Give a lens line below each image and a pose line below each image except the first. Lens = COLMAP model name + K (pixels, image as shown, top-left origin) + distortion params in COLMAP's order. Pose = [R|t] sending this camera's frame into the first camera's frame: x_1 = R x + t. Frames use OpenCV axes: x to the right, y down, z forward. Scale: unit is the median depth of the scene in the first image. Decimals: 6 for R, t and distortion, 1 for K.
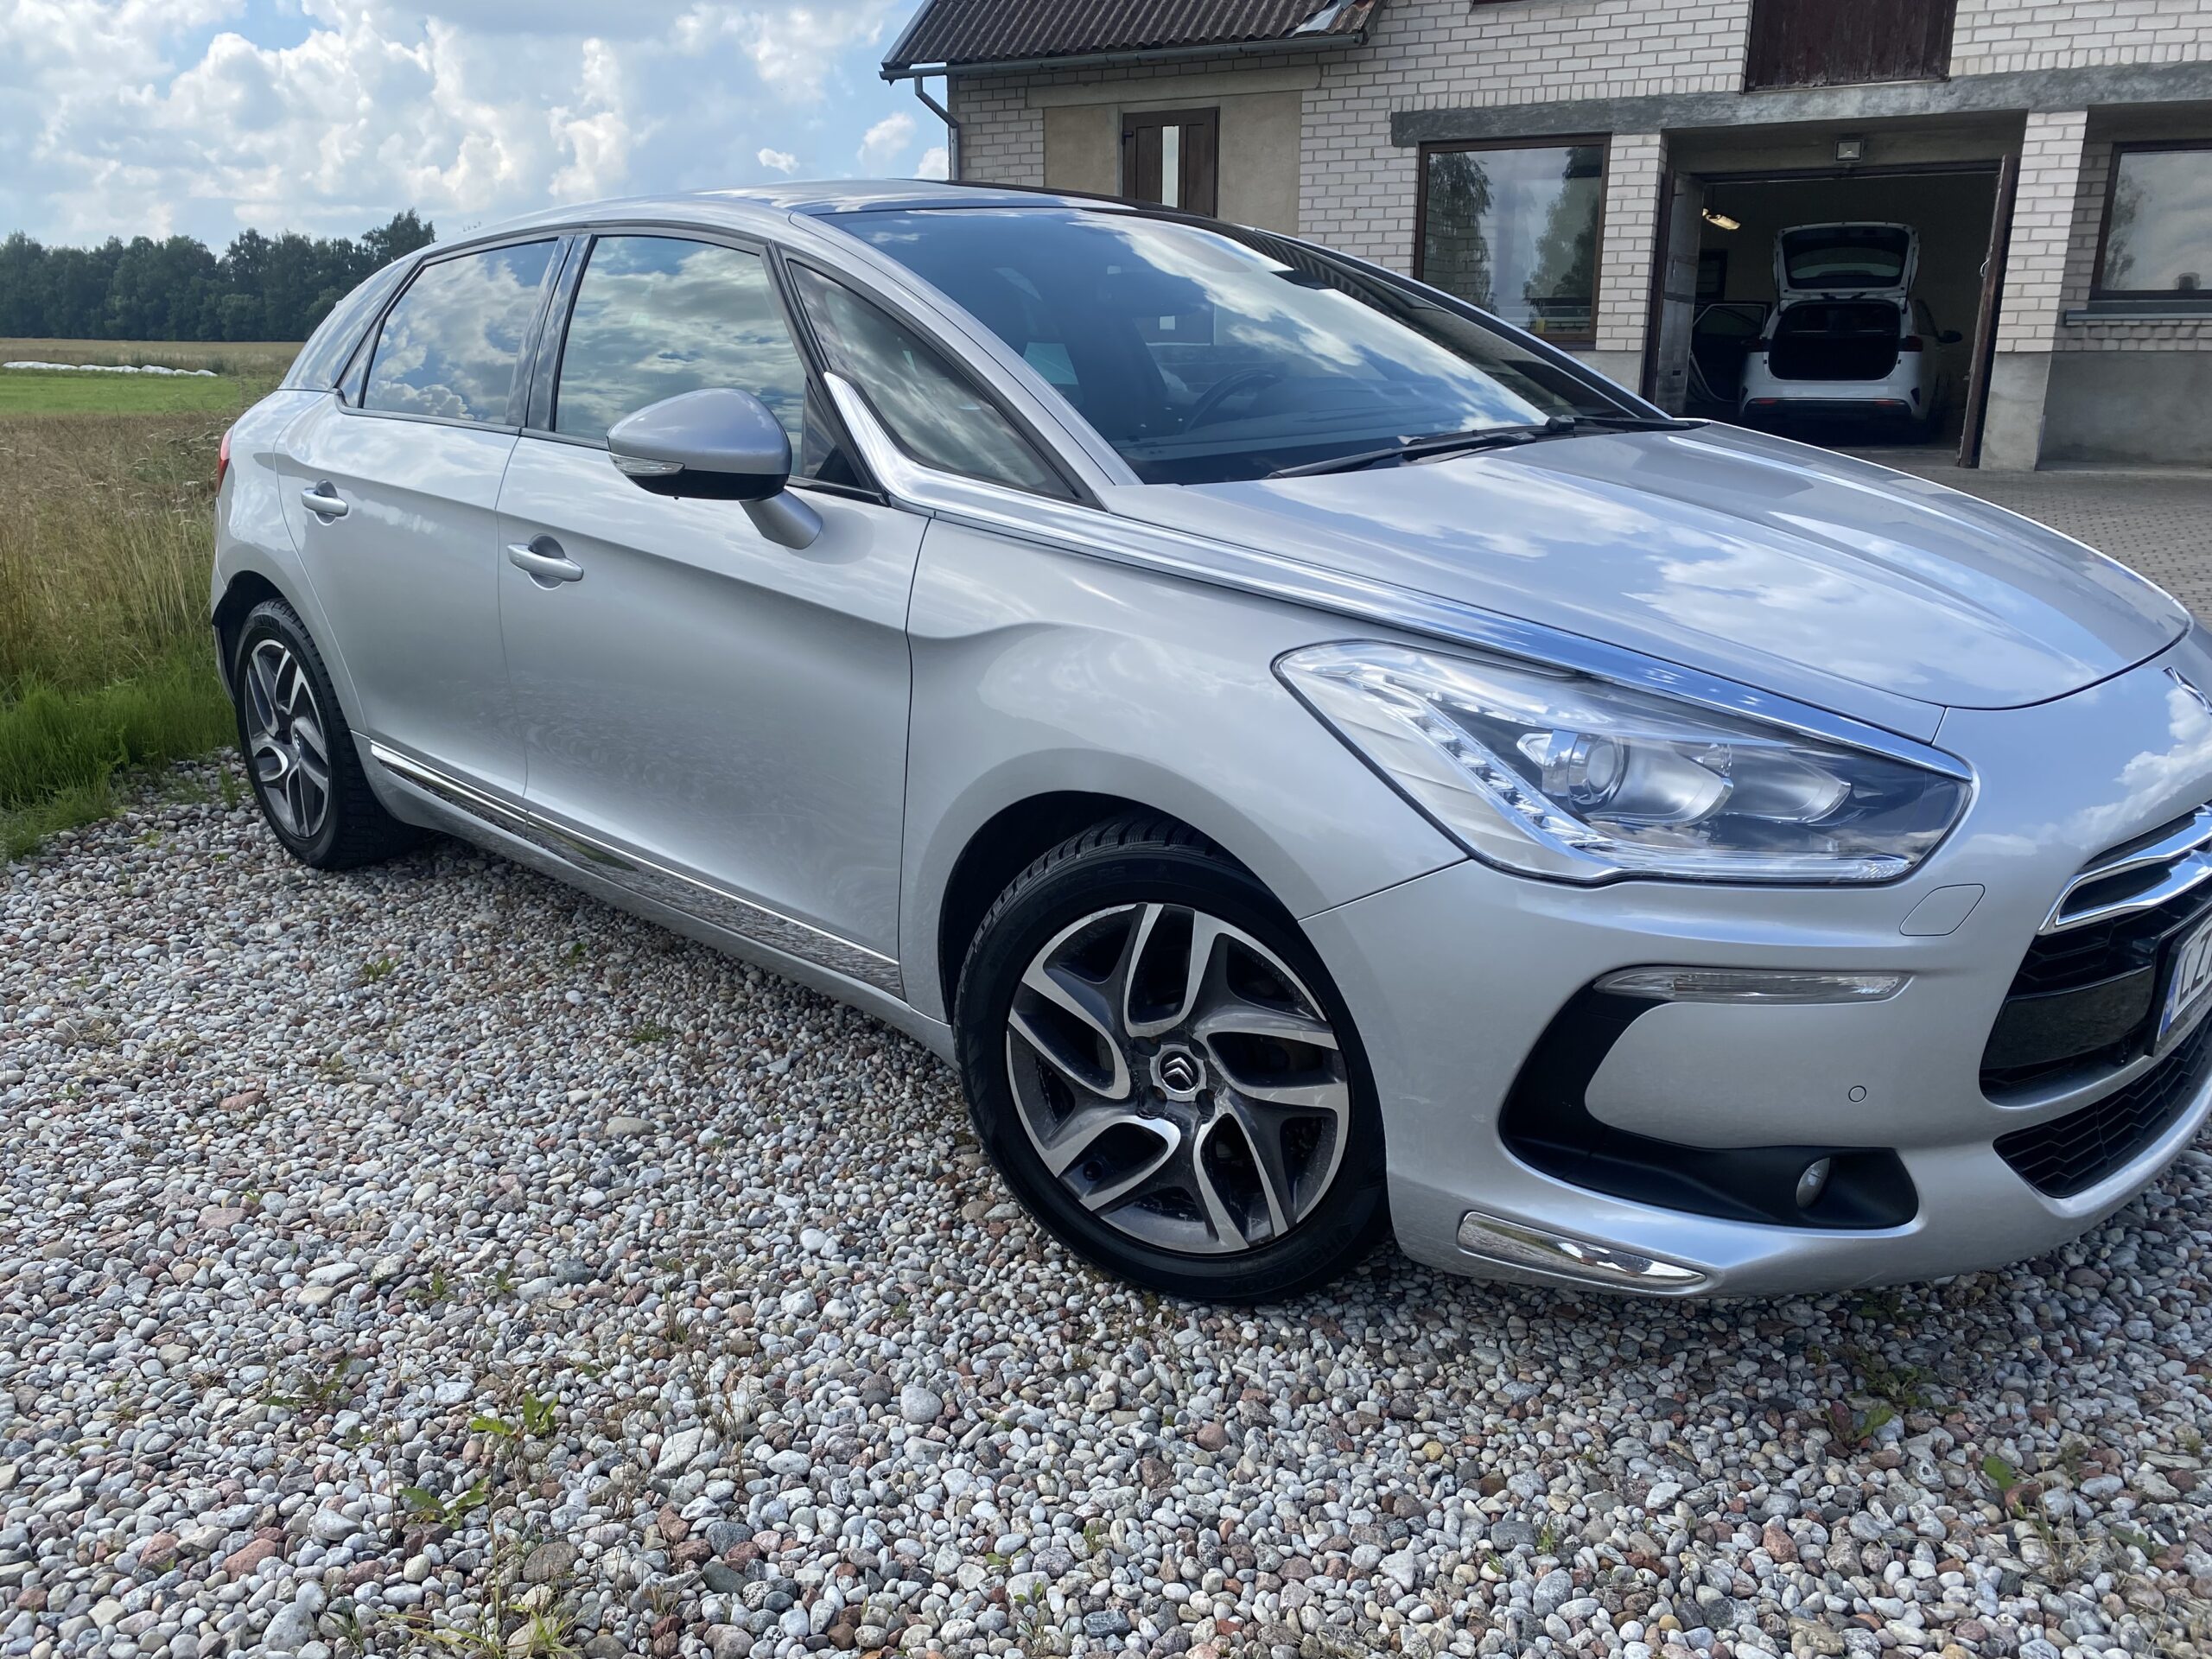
lens RADIAL K [[1721.5, 0, 1137.7], [0, 1721.5, 777.6], [0, 0, 1]] dist [0.040828, -0.047188]
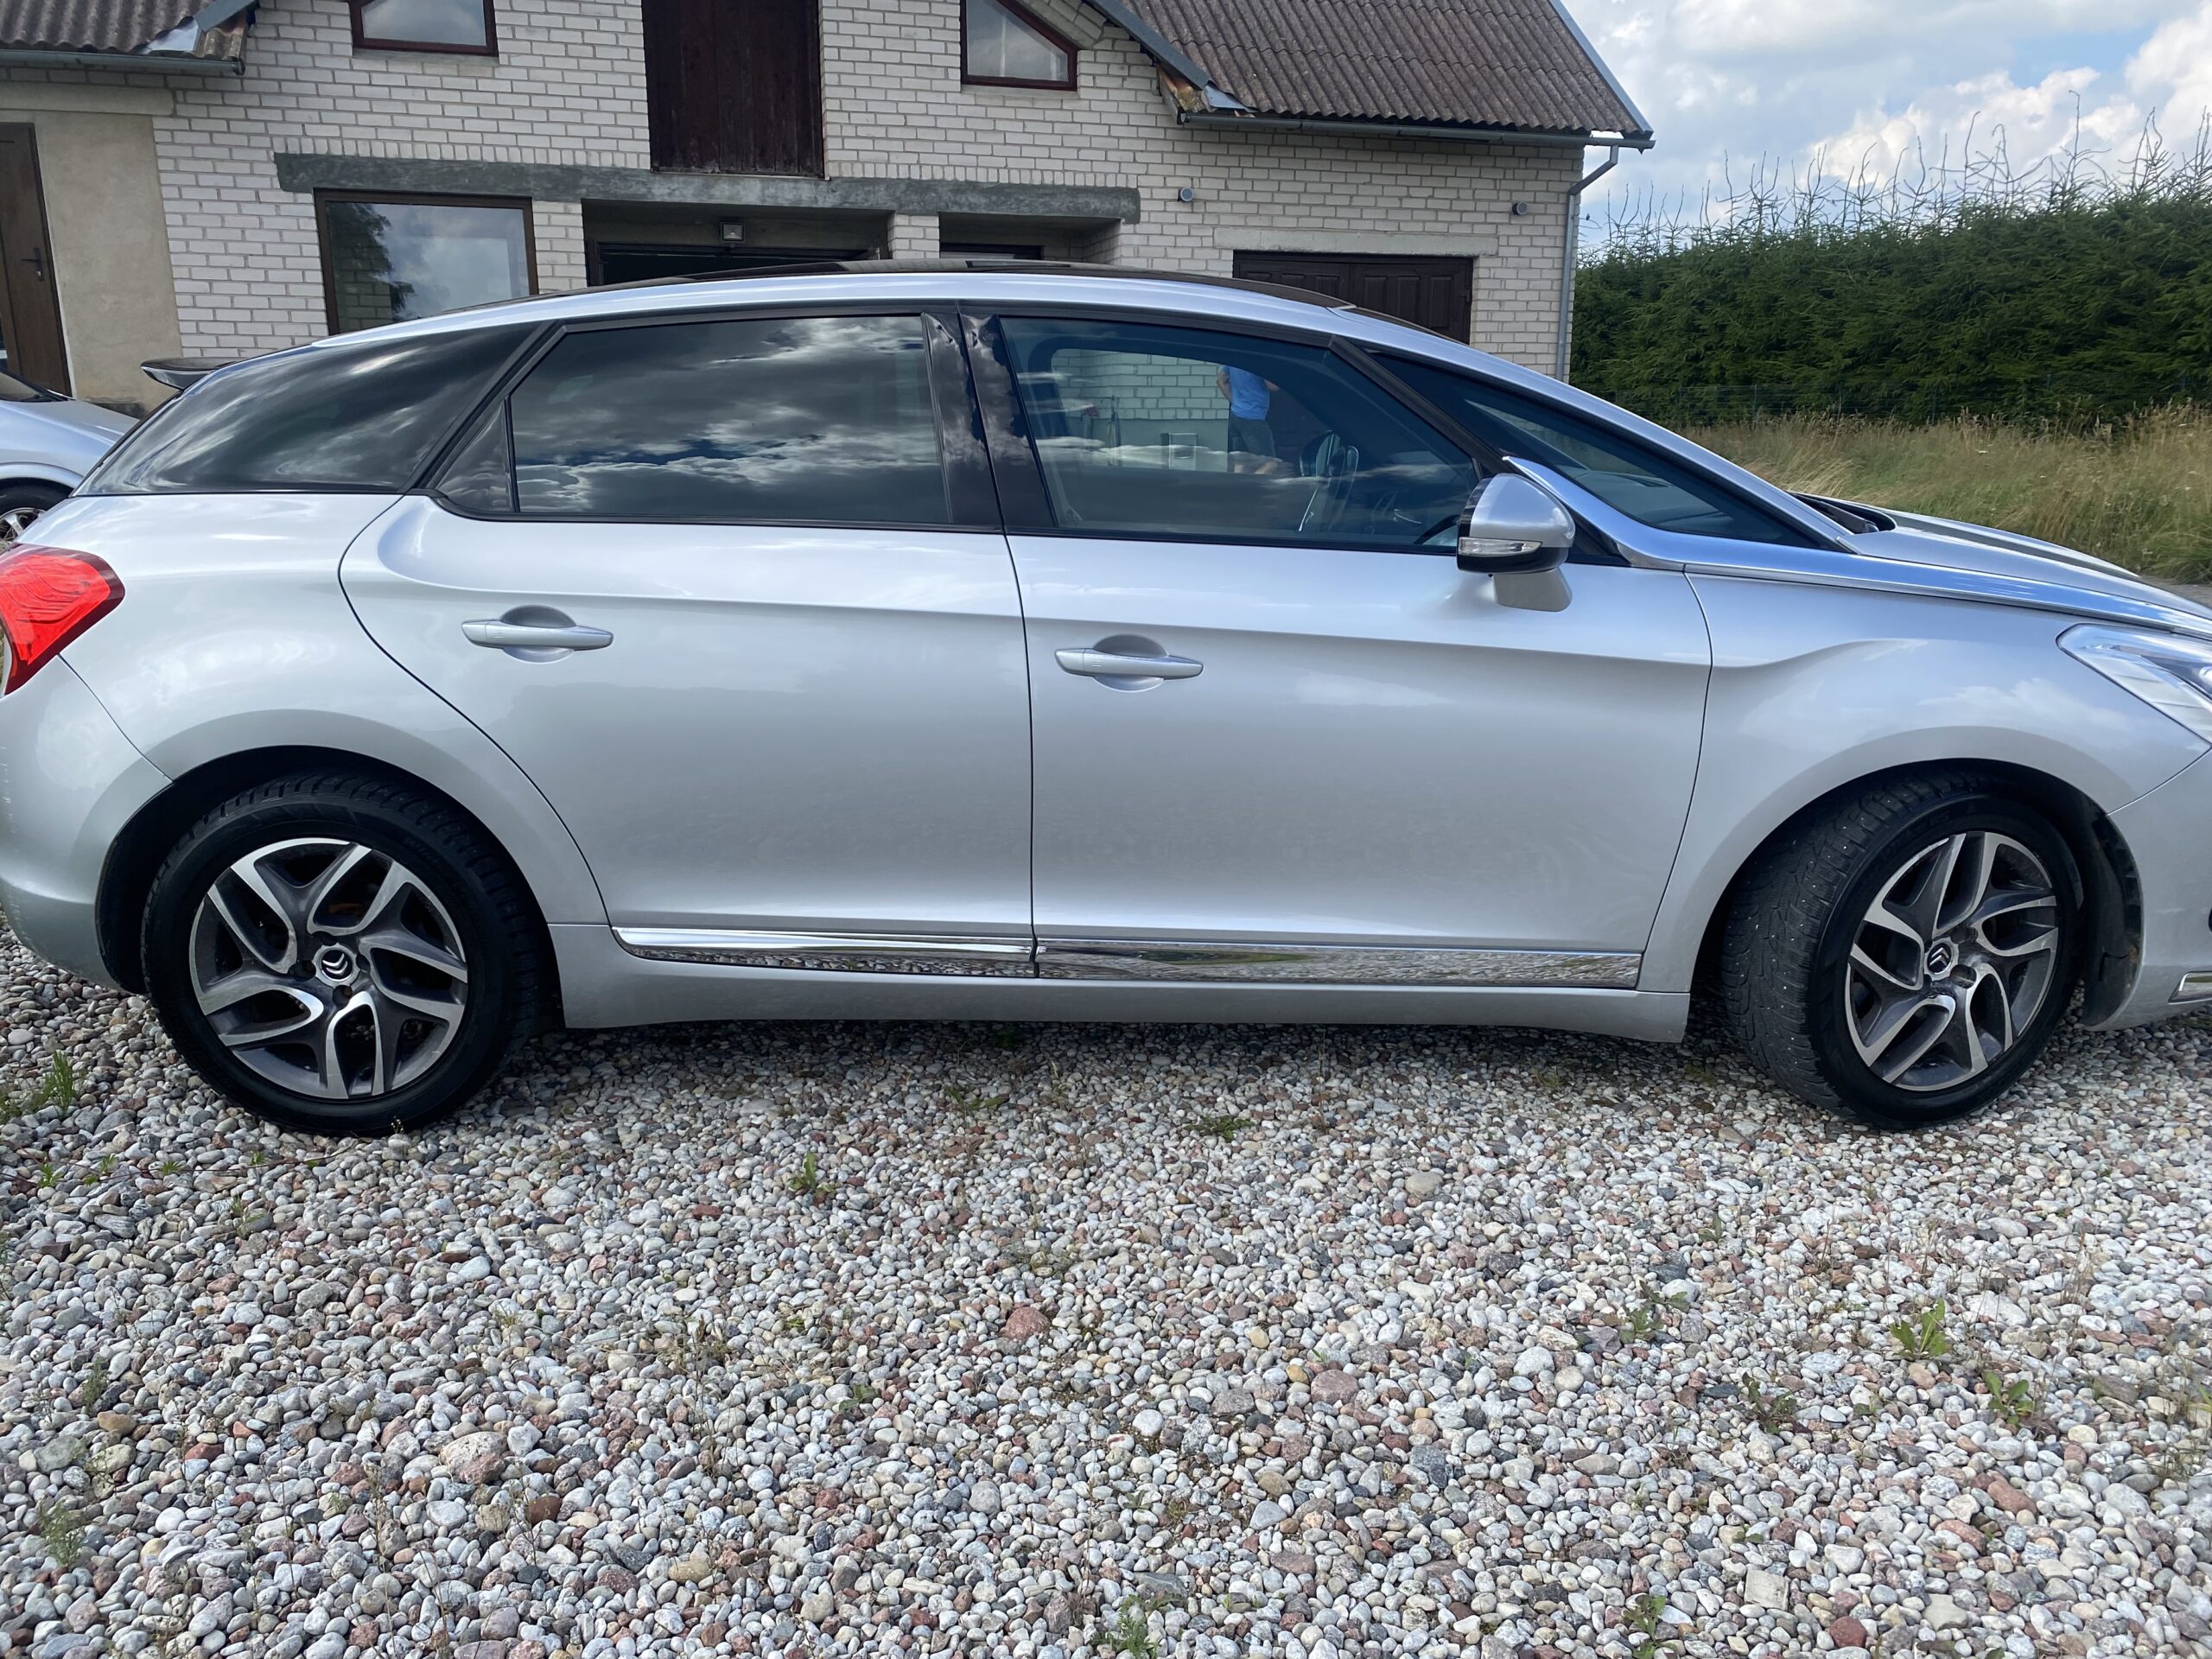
lens RADIAL K [[1689.3, 0, 1106.0], [0, 1689.3, 829.5], [0, 0, 1]] dist [0.008220, -0.006605]
pose [[0.709580, -0.172038, 0.683300, -0.252464], [0.169986, 0.982890, 0.070942, -0.026015], [-0.683813, 0.065812, 0.726683, 0.087585]]
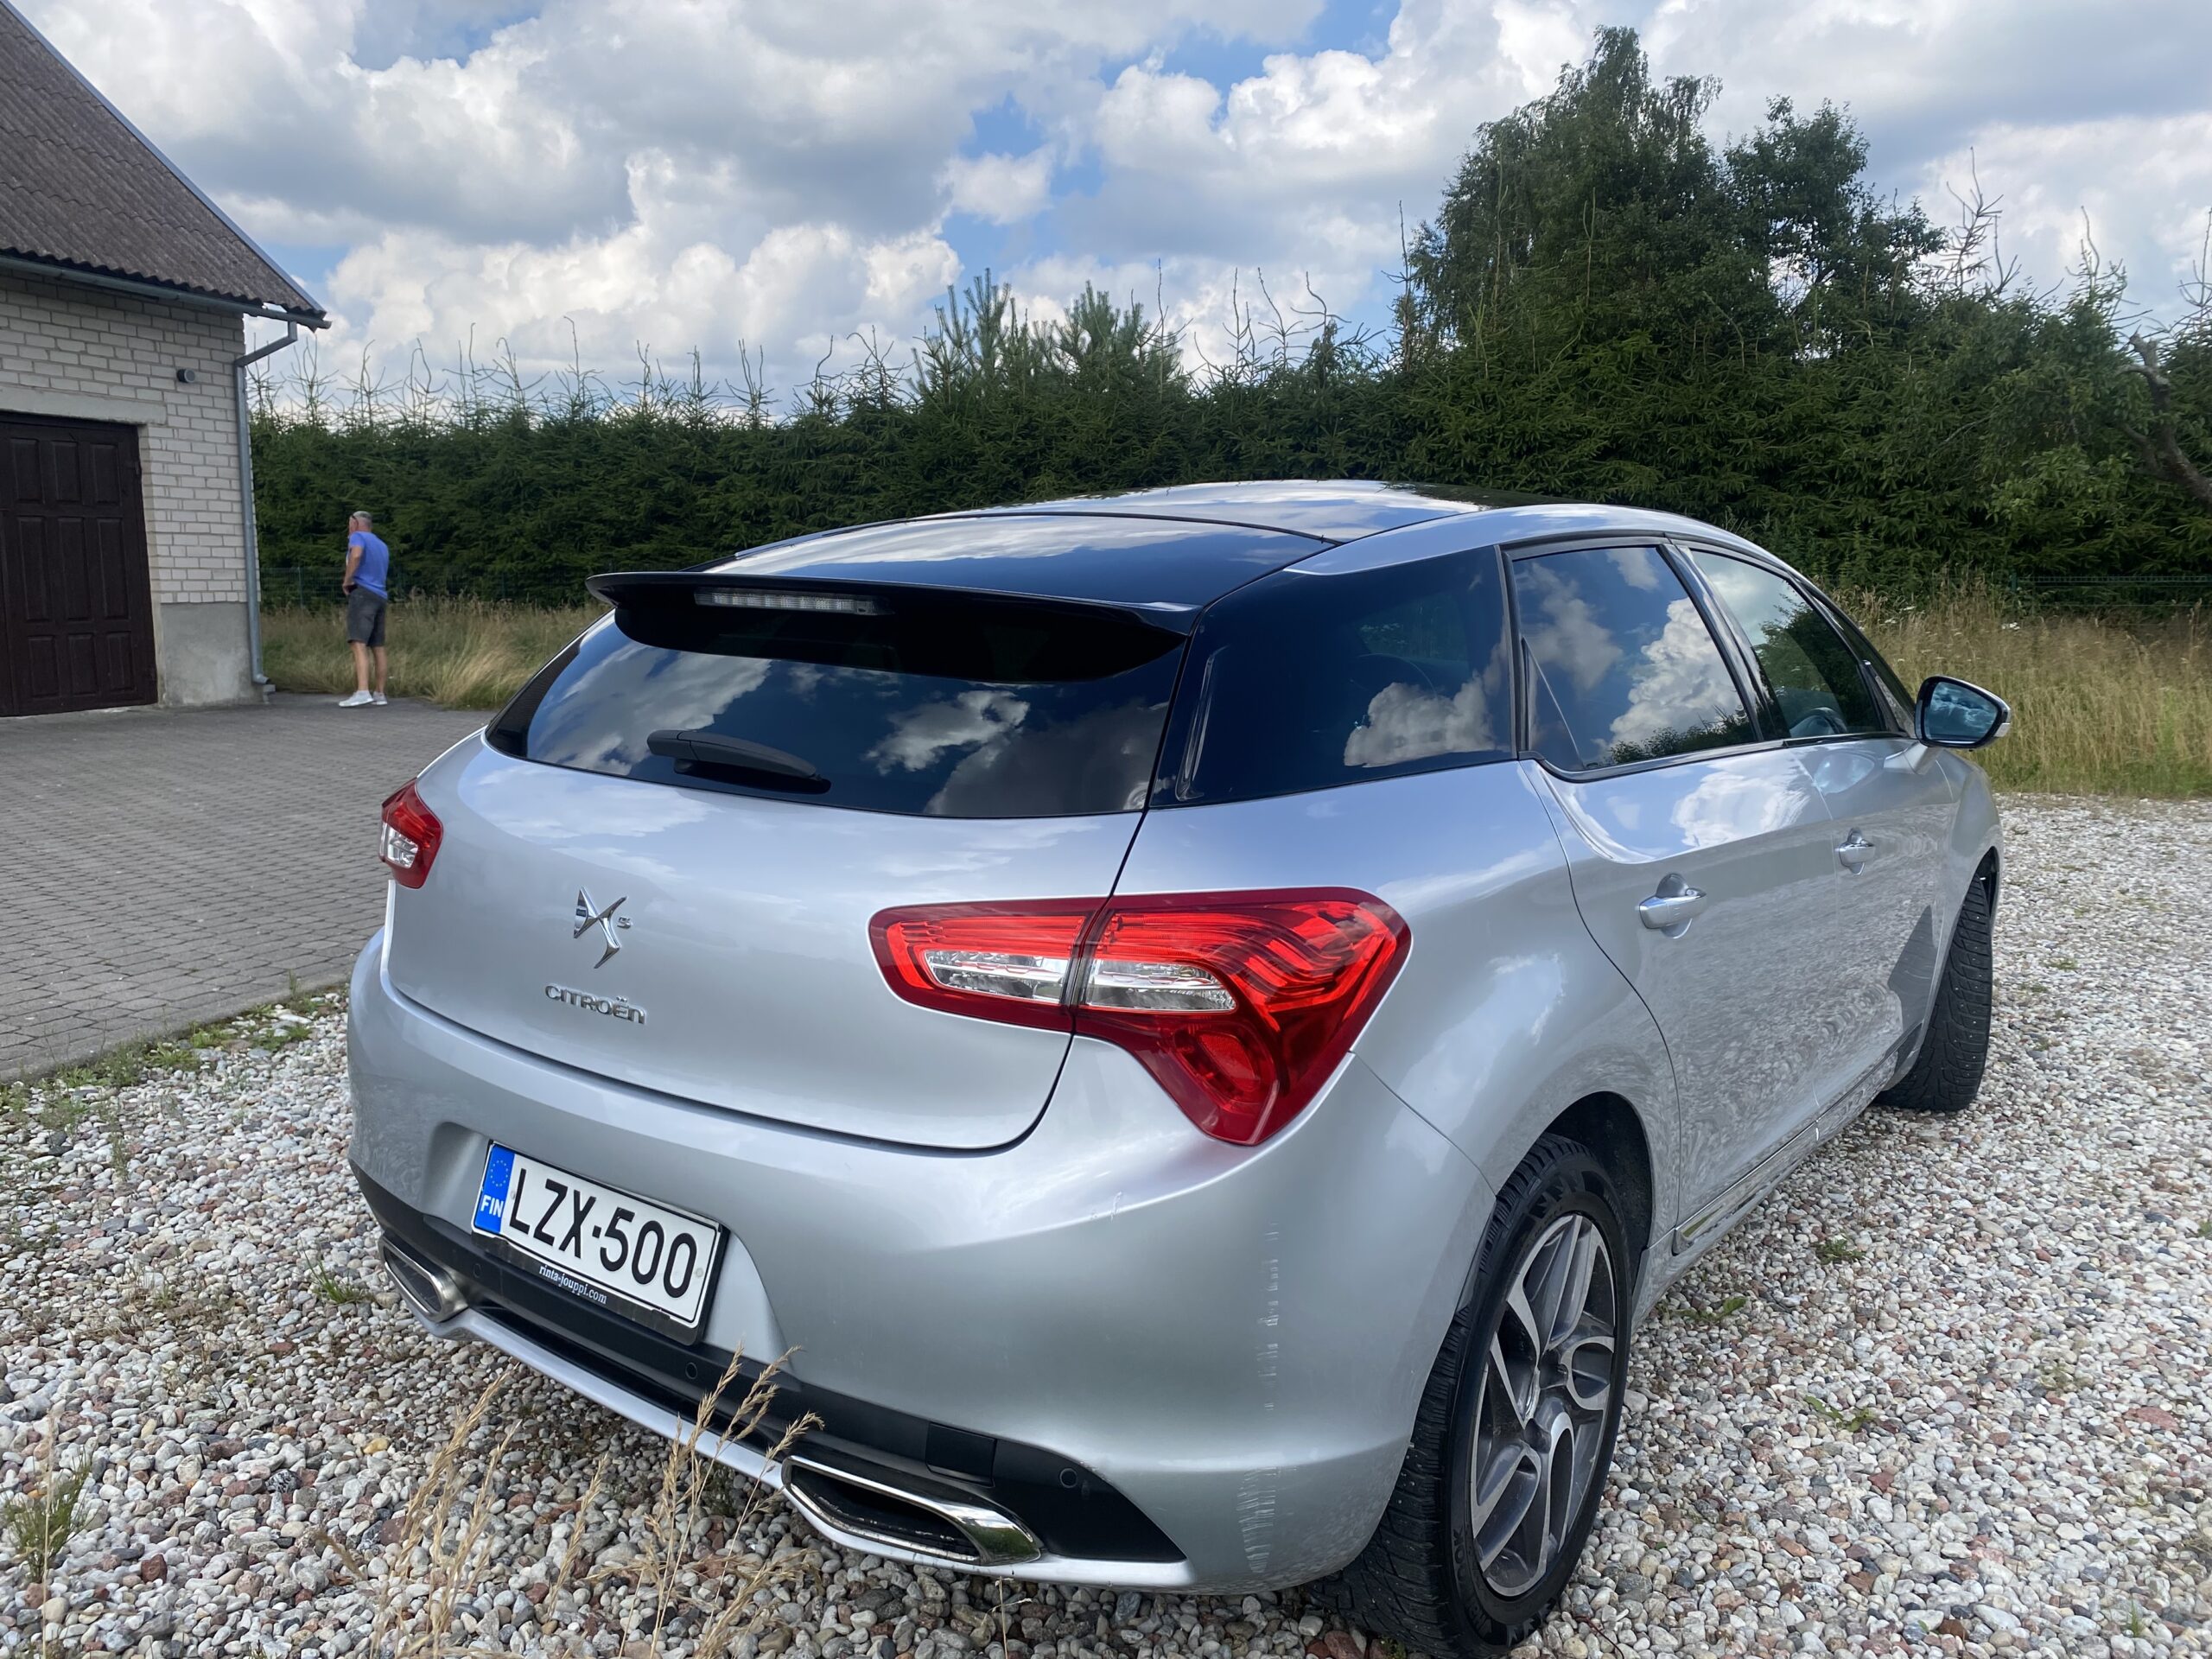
lens RADIAL K [[1689.3, 0, 1106.0], [0, 1689.3, 829.5], [0, 0, 1]] dist [0.008220, -0.006605]
pose [[-0.111742, -0.141695, 0.983583, -0.331977], [0.235471, 0.957818, 0.164735, -0.108040], [-0.965436, 0.250013, -0.073664, 0.393619]]
